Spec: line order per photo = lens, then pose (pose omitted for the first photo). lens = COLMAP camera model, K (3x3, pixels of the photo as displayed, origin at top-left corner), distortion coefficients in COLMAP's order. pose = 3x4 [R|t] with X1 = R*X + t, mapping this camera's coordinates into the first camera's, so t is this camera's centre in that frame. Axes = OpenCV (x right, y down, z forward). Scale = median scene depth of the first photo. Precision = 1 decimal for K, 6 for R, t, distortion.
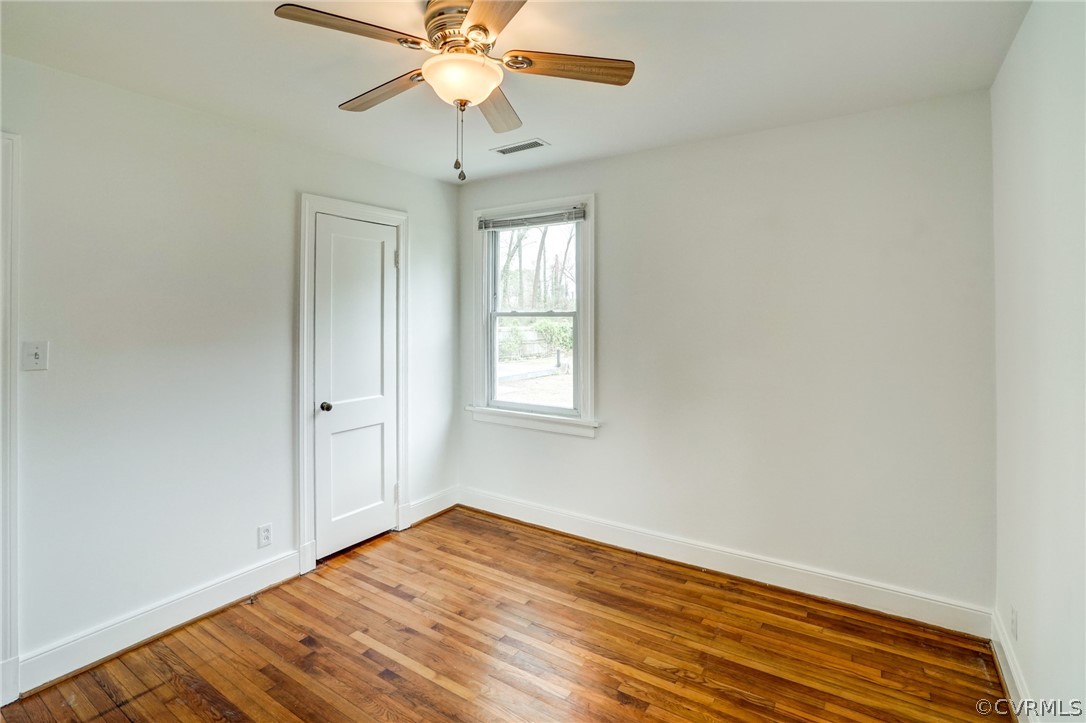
lens RADIAL K [[521.1, 0, 512.1], [0, 521.1, 296.2], [0, 0, 1]] dist [-0.048535, 0.013119]
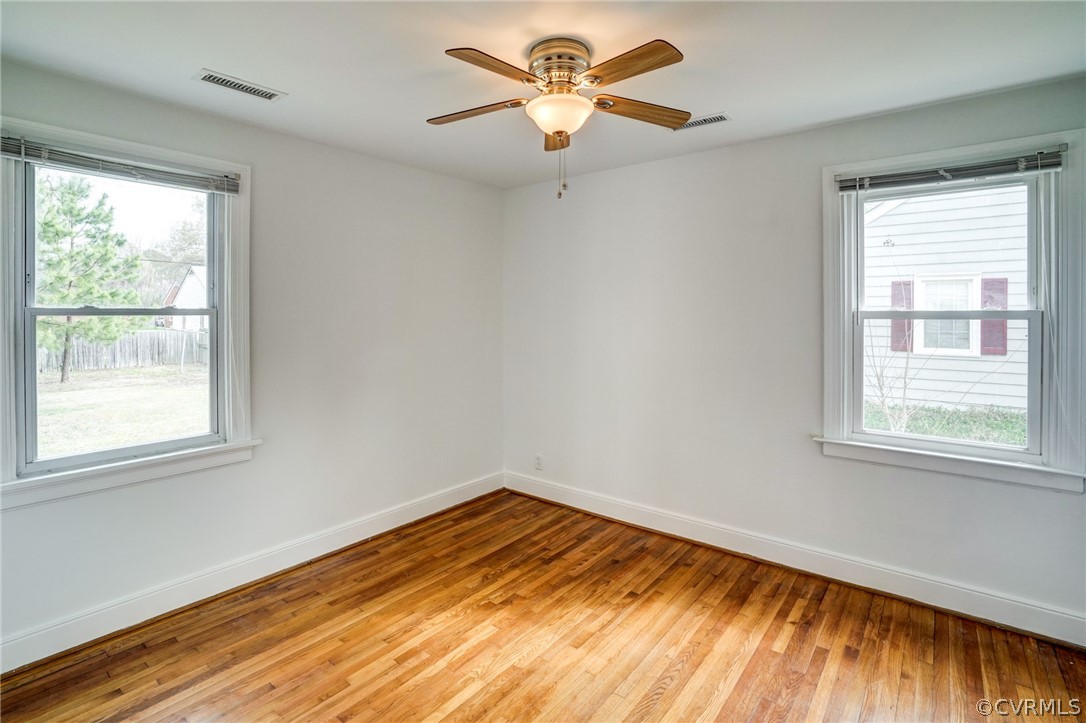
lens RADIAL K [[521.1, 0, 556.2], [0, 521.1, 300.0], [0, 0, 1]] dist [-0.048535, 0.013119]
pose [[0.061633, 0.027859, 0.997710, -0.808662], [-0.026360, 0.999307, -0.026276, 0.032080], [-0.997751, -0.024680, 0.062324, 0.587625]]
